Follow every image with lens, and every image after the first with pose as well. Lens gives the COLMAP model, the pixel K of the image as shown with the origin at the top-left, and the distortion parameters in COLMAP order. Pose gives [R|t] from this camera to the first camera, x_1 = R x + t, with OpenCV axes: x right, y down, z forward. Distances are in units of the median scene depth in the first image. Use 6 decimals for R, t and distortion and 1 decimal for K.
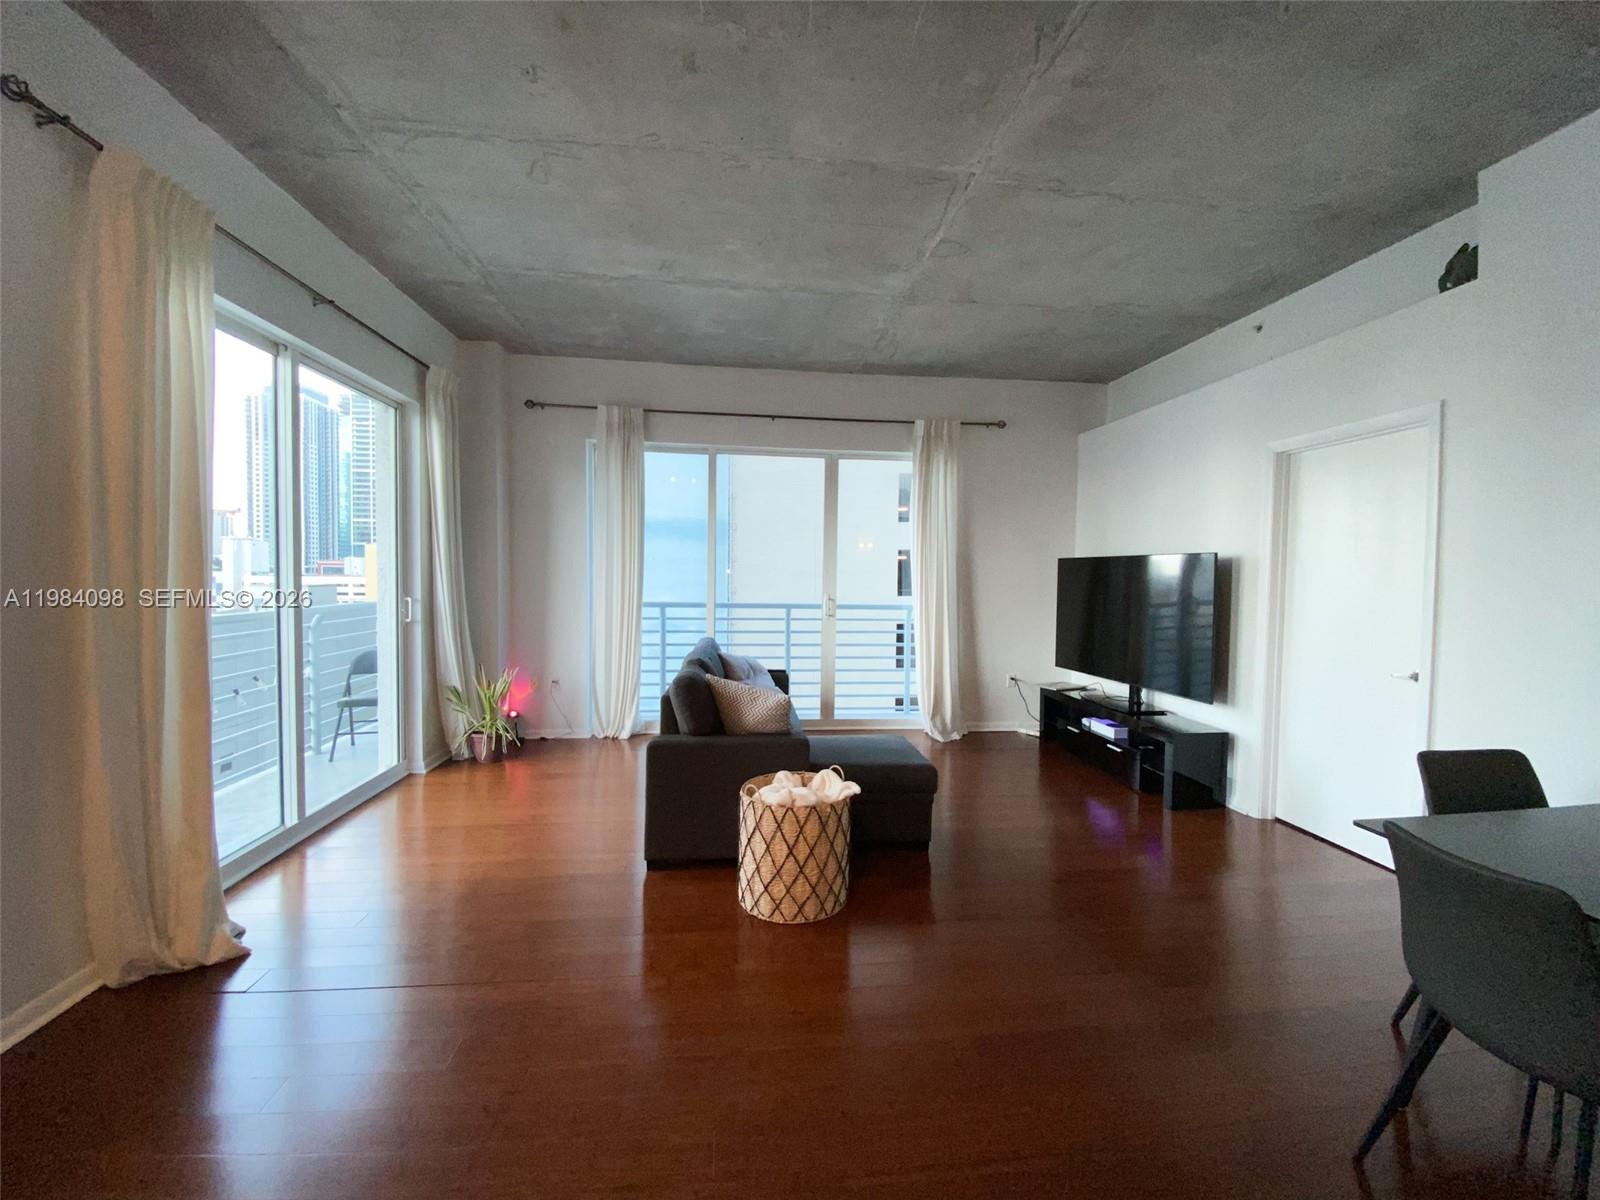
lens RADIAL K [[647.0, 0, 802.0], [0, 647.0, 596.3], [0, 0, 1]] dist [0.058245, -0.041144]
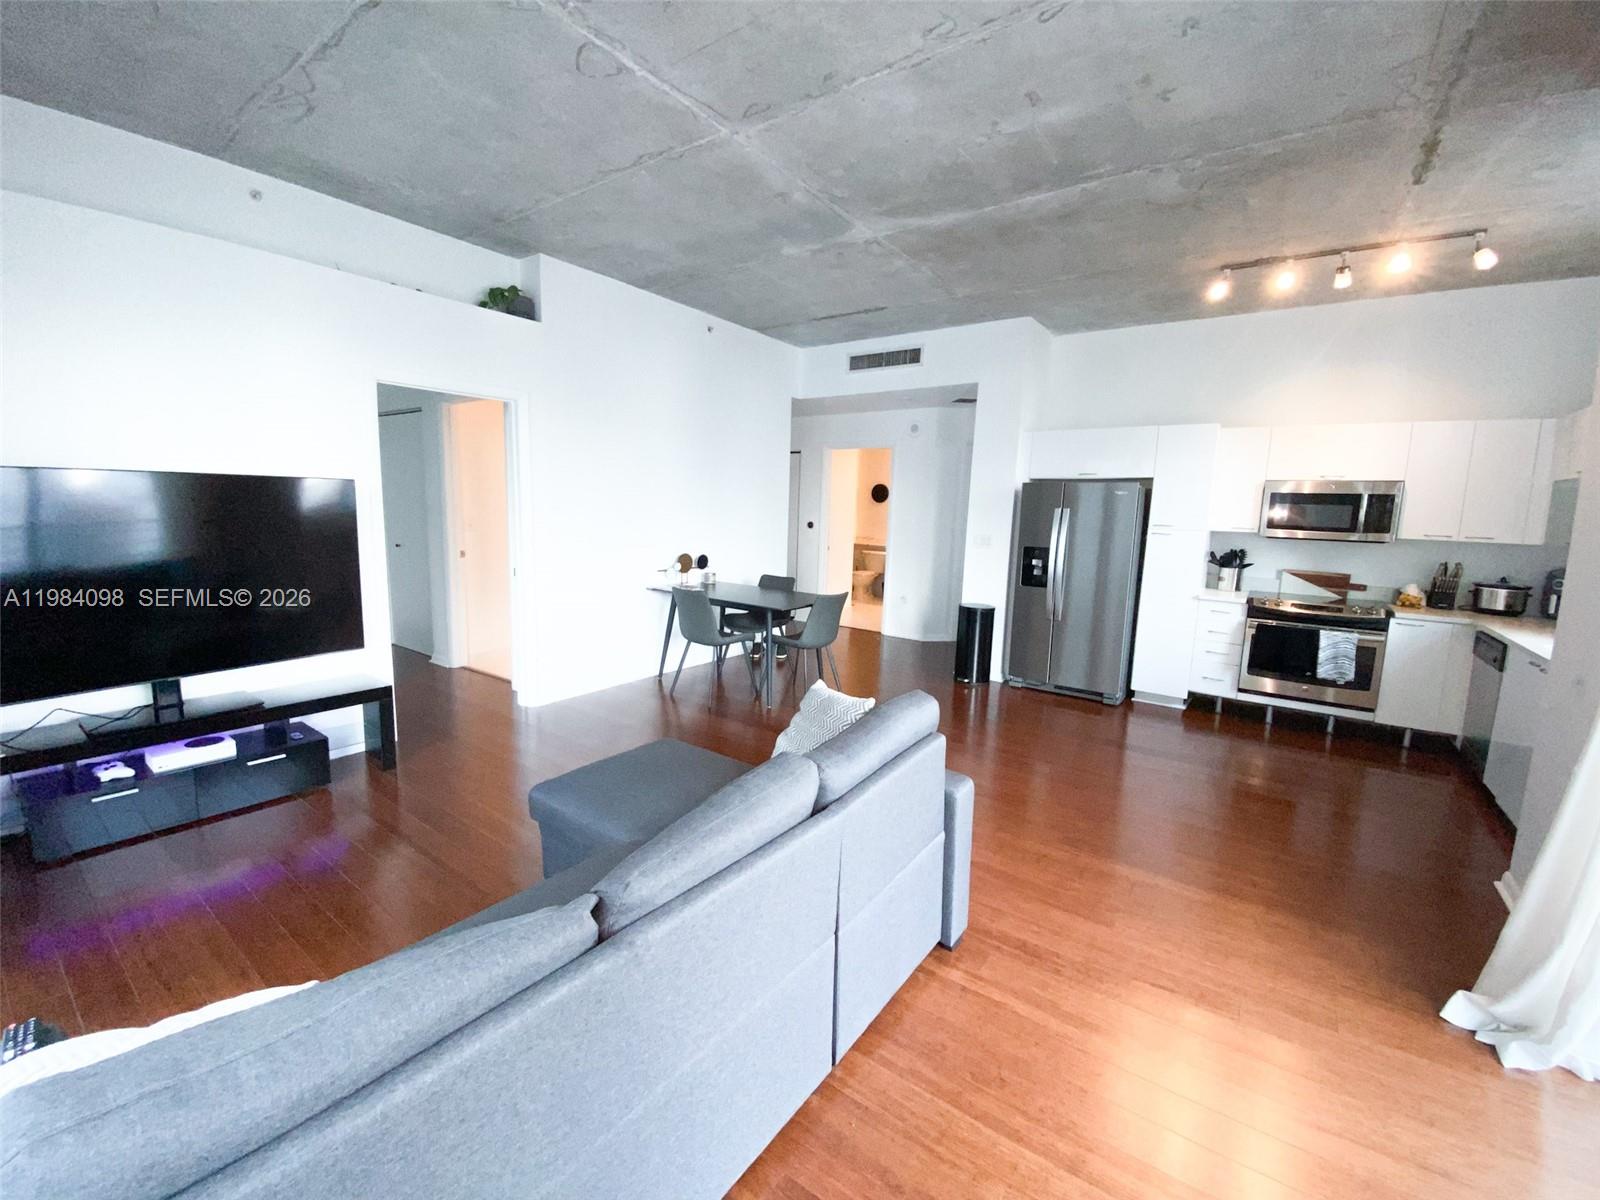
lens RADIAL K [[682.6, 0, 800.0], [0, 682.6, 600.0], [0, 0, 1]] dist [0.000003, -0.000061]
pose [[-0.746605, -0.126113, 0.653205, -0.399653], [-0.018740, 0.985465, 0.168842, -0.067929], [-0.665004, 0.113817, -0.738116, 1.192051]]
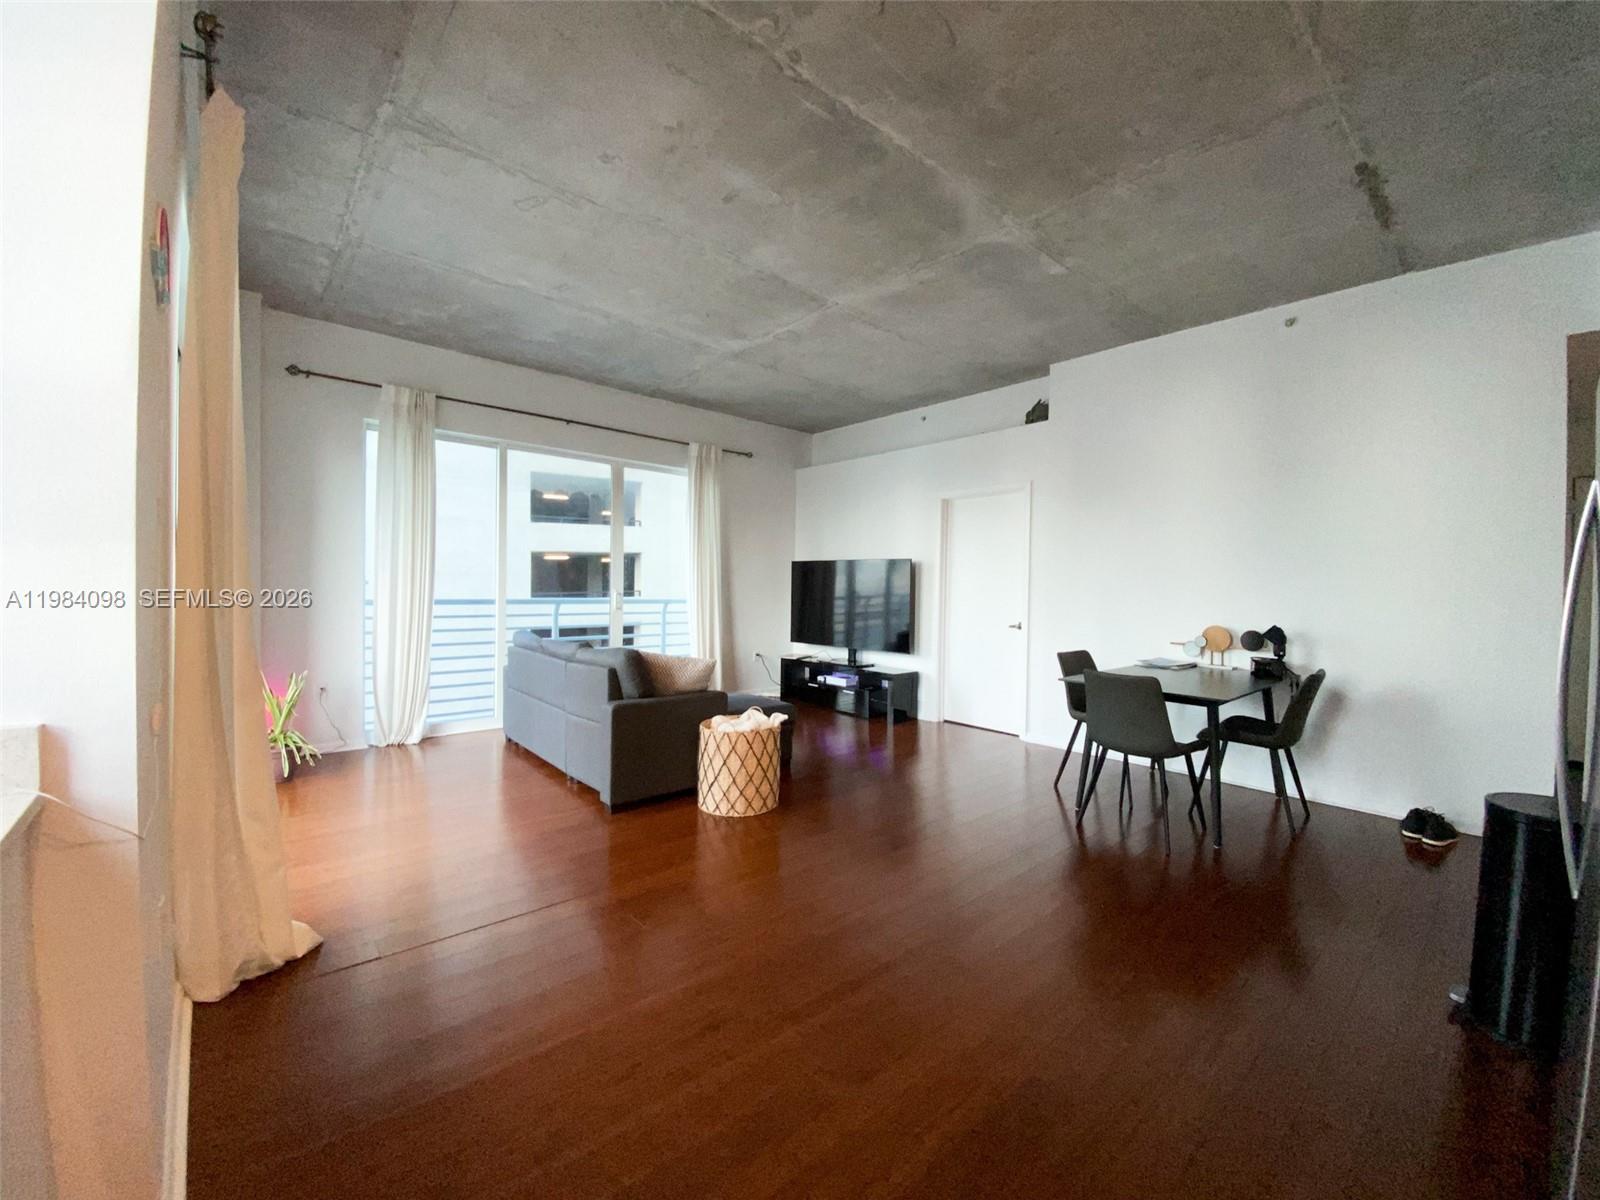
lens RADIAL K [[647.0, 0, 802.0], [0, 647.0, 596.3], [0, 0, 1]] dist [0.058245, -0.041144]
pose [[0.820995, -0.010124, 0.570846, -0.447628], [0.015713, 0.999865, -0.004866, 0.026705], [-0.570720, 0.012964, 0.821043, -0.121982]]
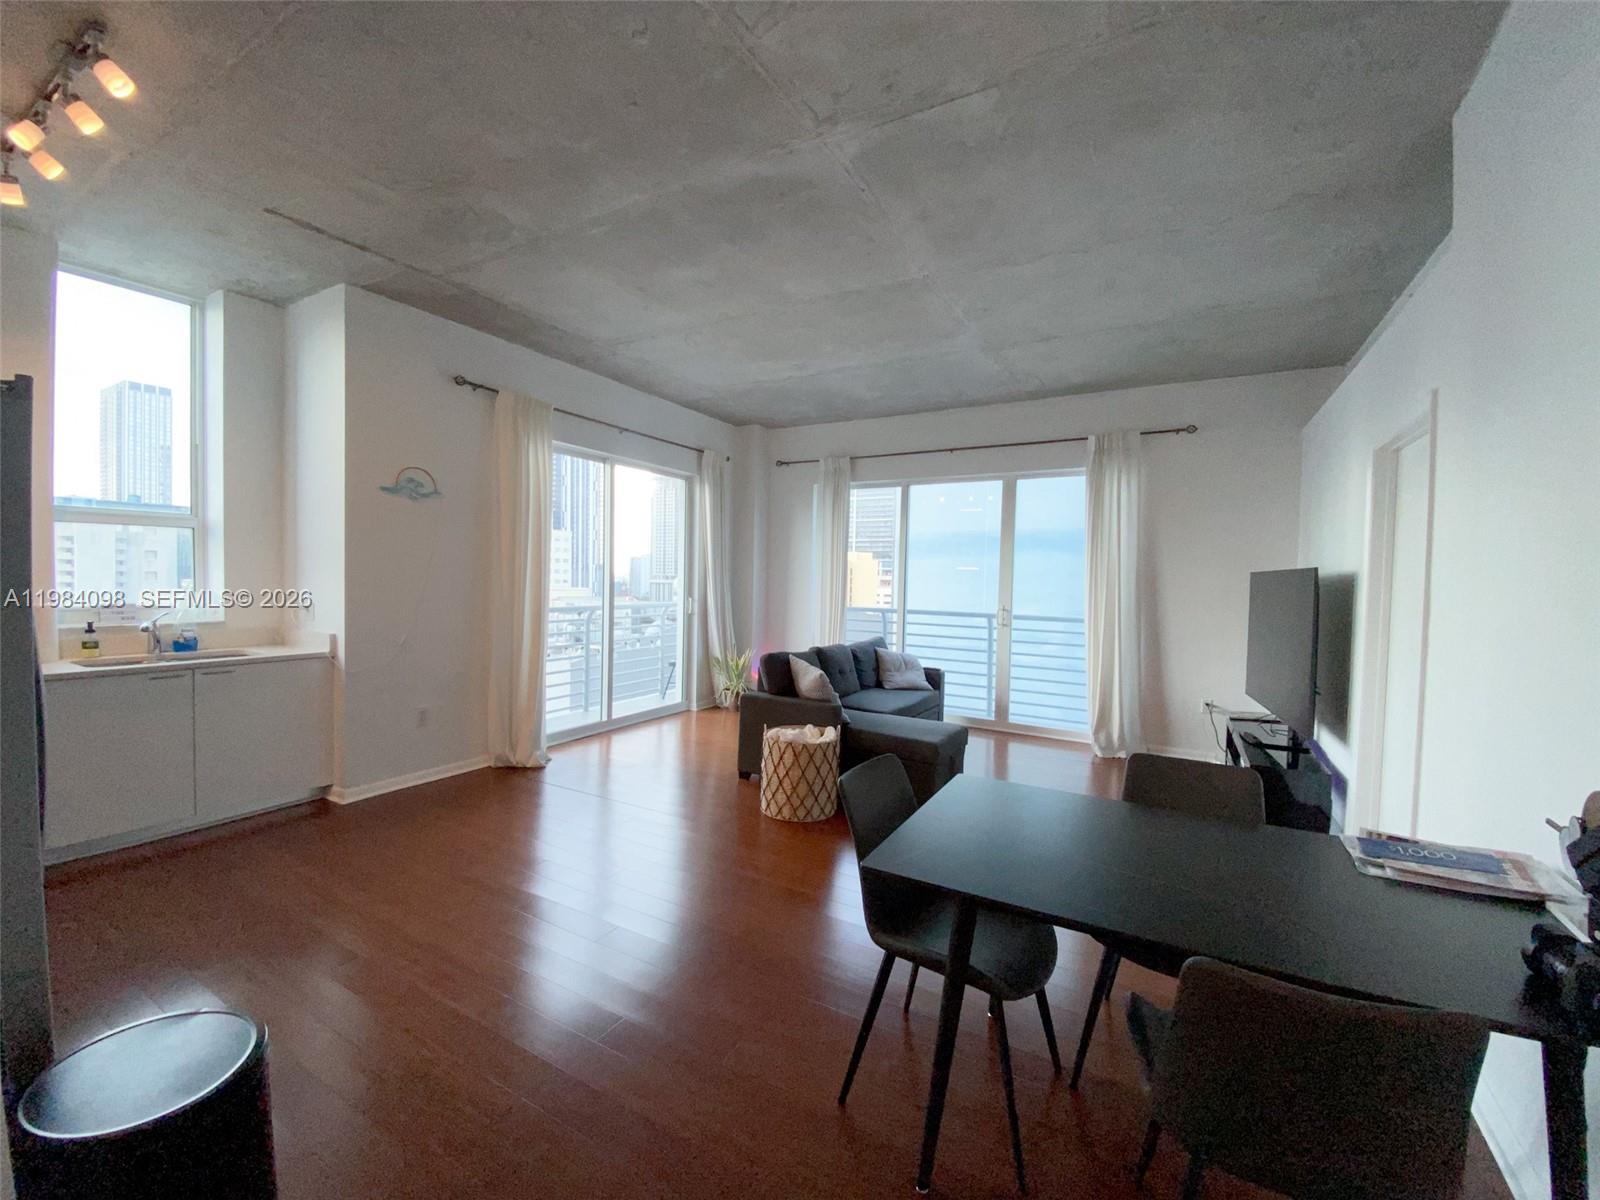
lens RADIAL K [[647.0, 0, 802.0], [0, 647.0, 596.3], [0, 0, 1]] dist [0.058245, -0.041144]
pose [[0.812810, 0.021106, -0.582147, 0.543733], [-0.032541, 0.999428, -0.009200, 0.003592], [0.581620, 0.026422, 0.813032, -0.112261]]
